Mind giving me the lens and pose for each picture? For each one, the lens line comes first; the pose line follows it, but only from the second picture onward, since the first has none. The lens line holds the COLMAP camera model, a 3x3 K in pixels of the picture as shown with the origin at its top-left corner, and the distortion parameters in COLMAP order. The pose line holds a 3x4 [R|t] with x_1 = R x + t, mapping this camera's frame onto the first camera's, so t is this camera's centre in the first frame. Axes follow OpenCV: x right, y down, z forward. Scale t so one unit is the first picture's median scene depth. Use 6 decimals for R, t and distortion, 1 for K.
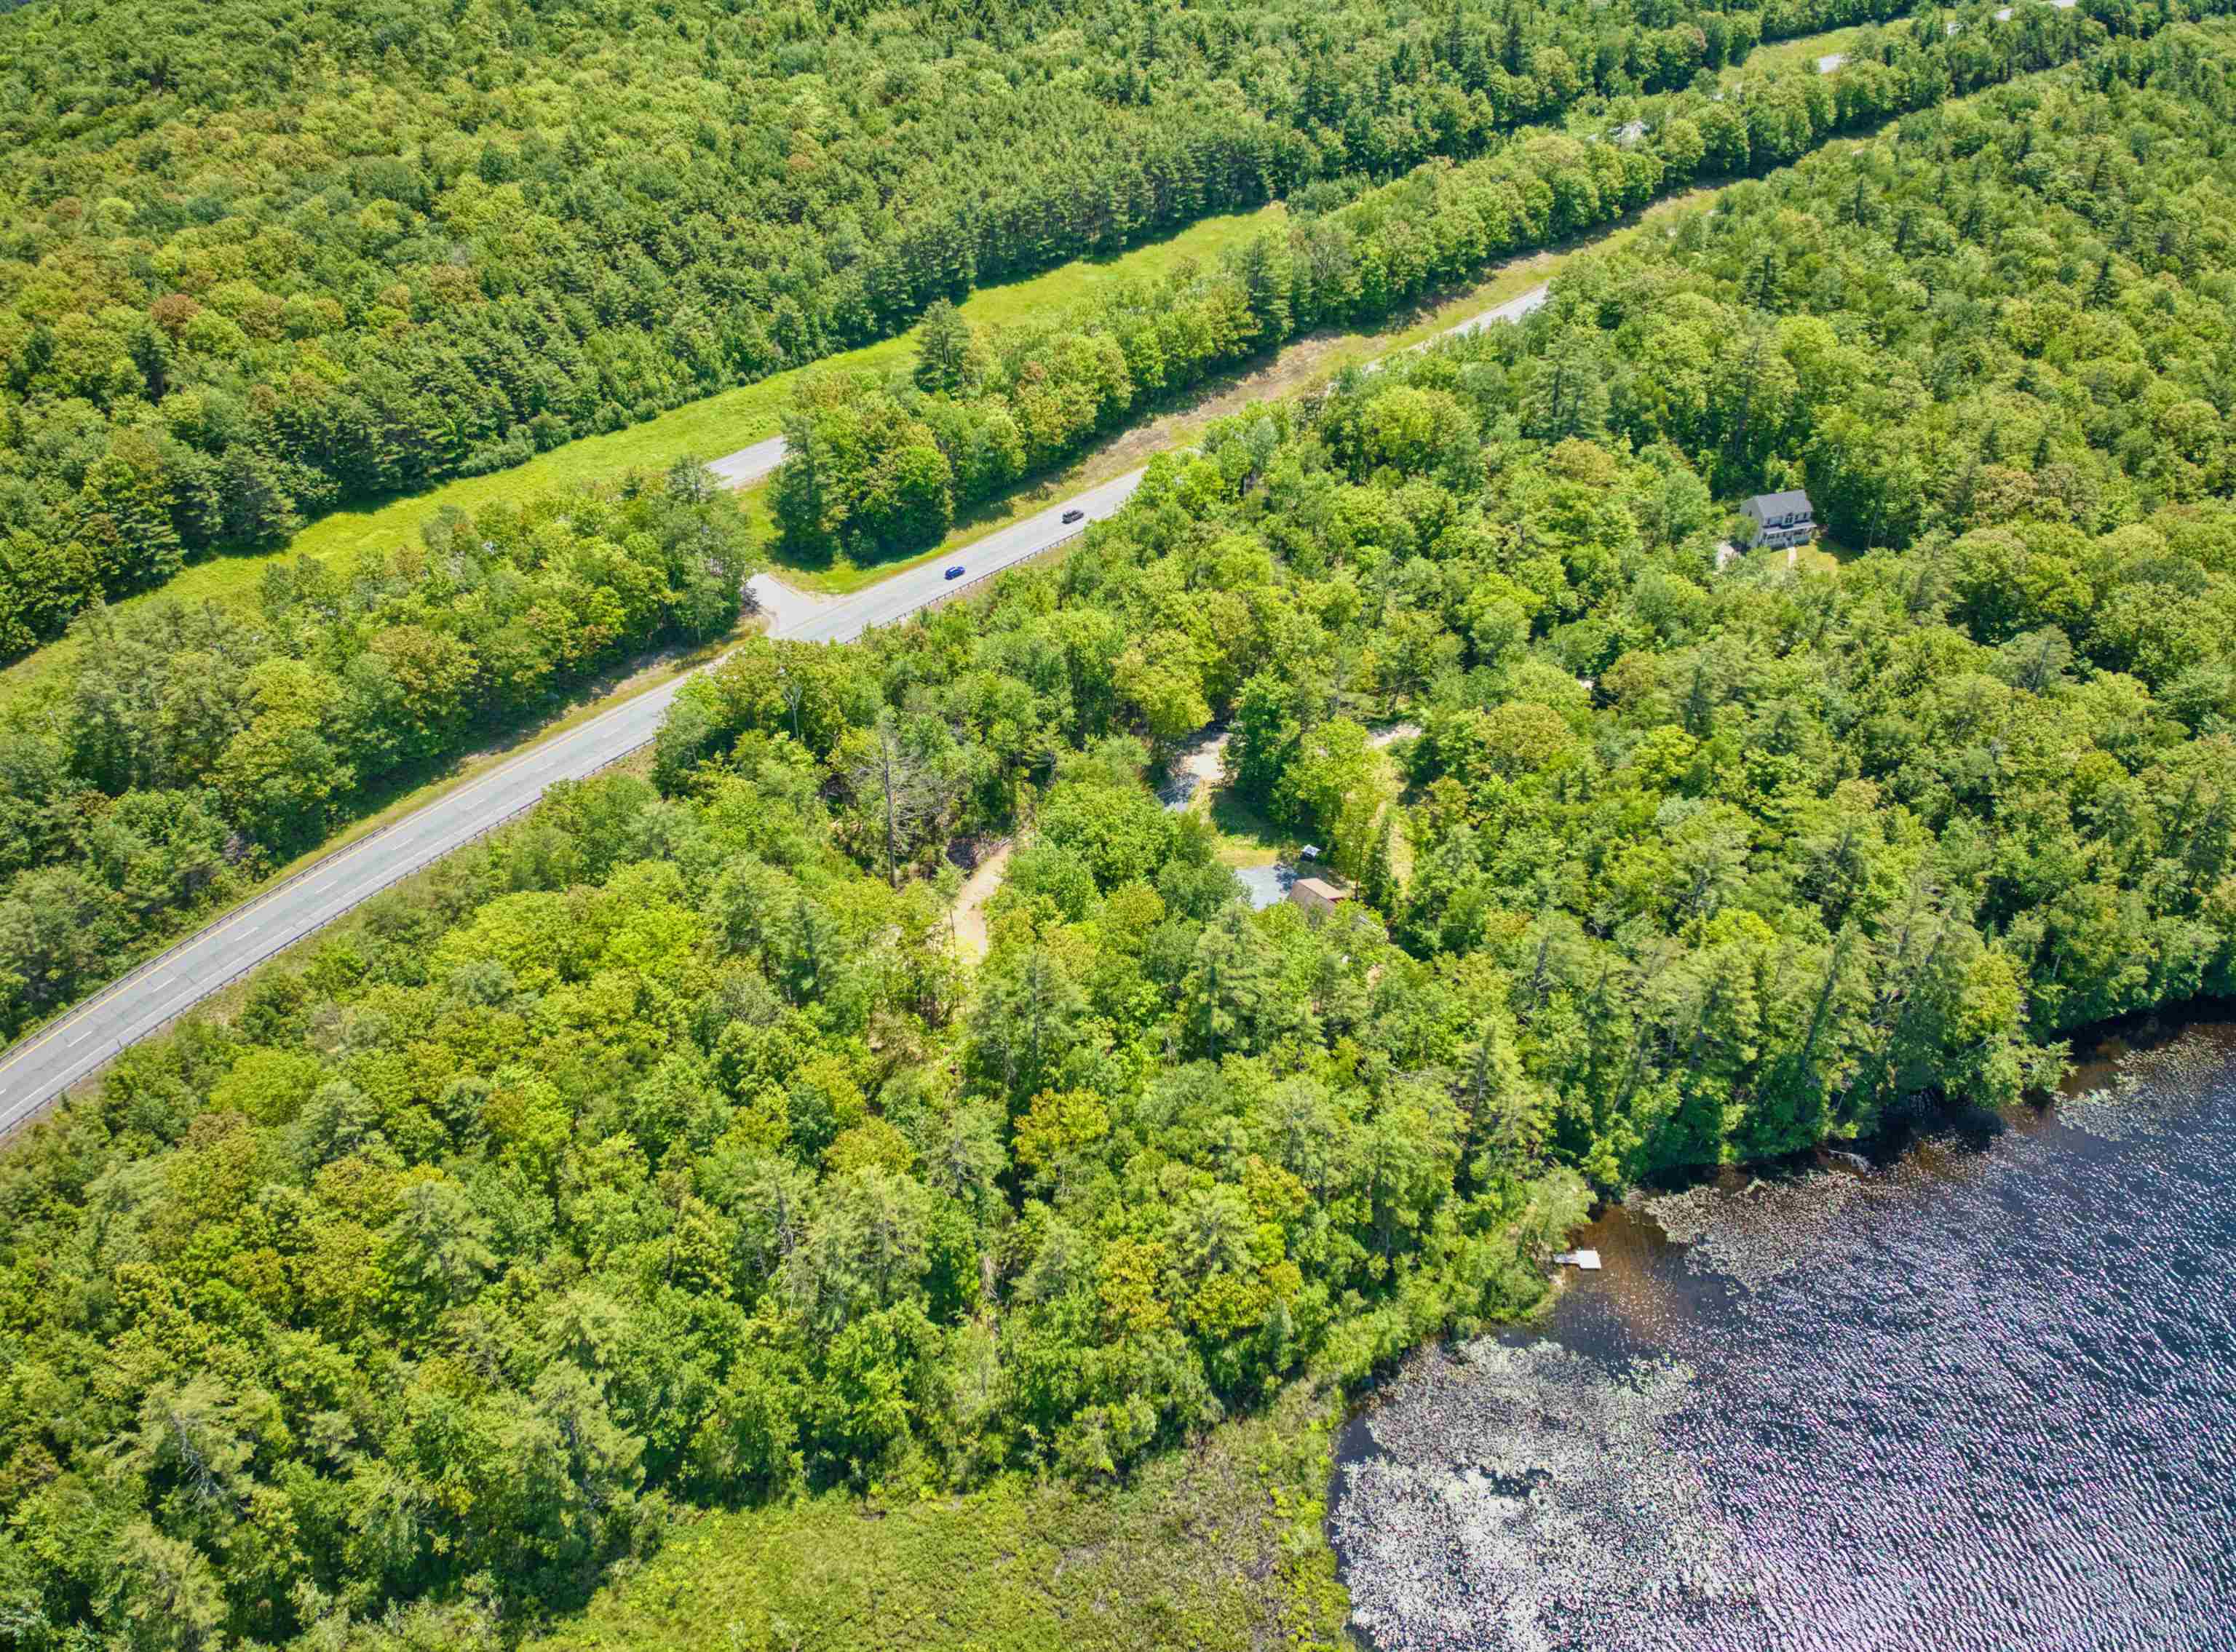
lens RADIAL K [[1582.8, 0, 1129.0], [0, 1582.8, 817.3], [0, 0, 1]] dist [0.097925, -0.216204]
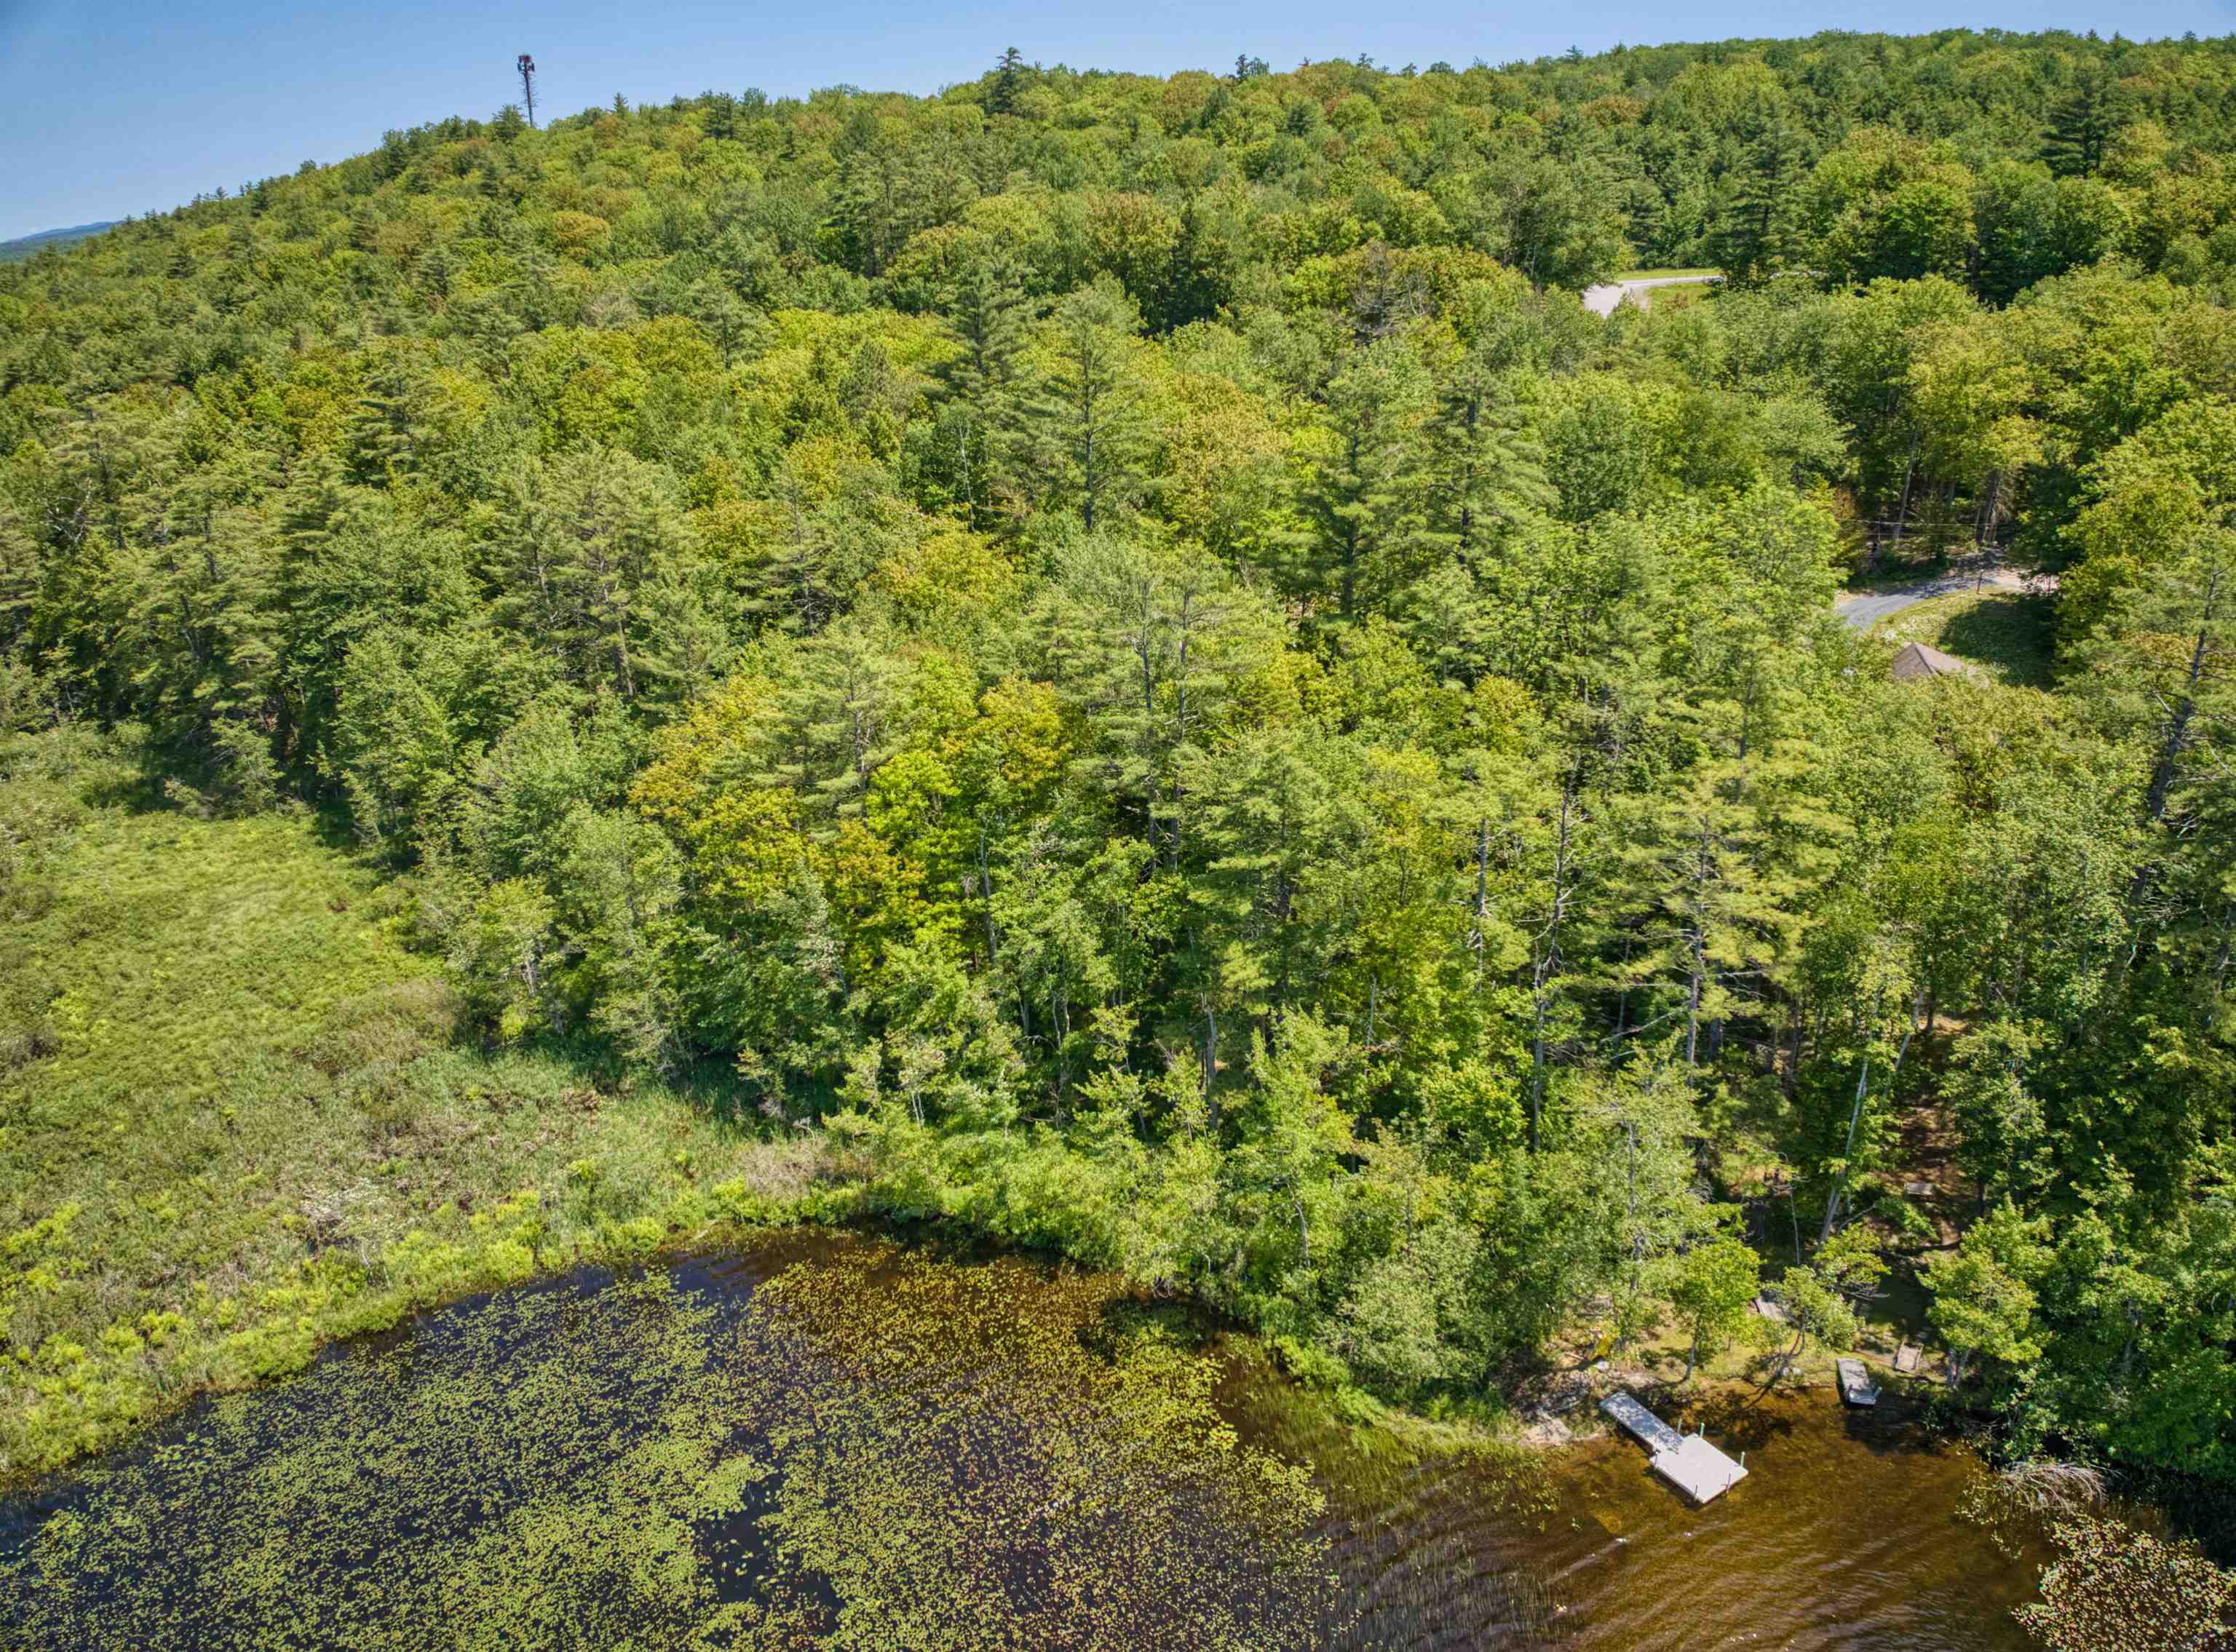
lens RADIAL K [[1567.0, 0, 1123.8], [0, 1567.0, 838.7], [0, 0, 1]] dist [0.087783, -0.205830]
pose [[0.542997, 0.312627, -0.779370, 0.279709], [-0.463852, 0.885336, 0.031961, 0.141768], [0.699997, 0.344158, 0.625748, 0.466371]]
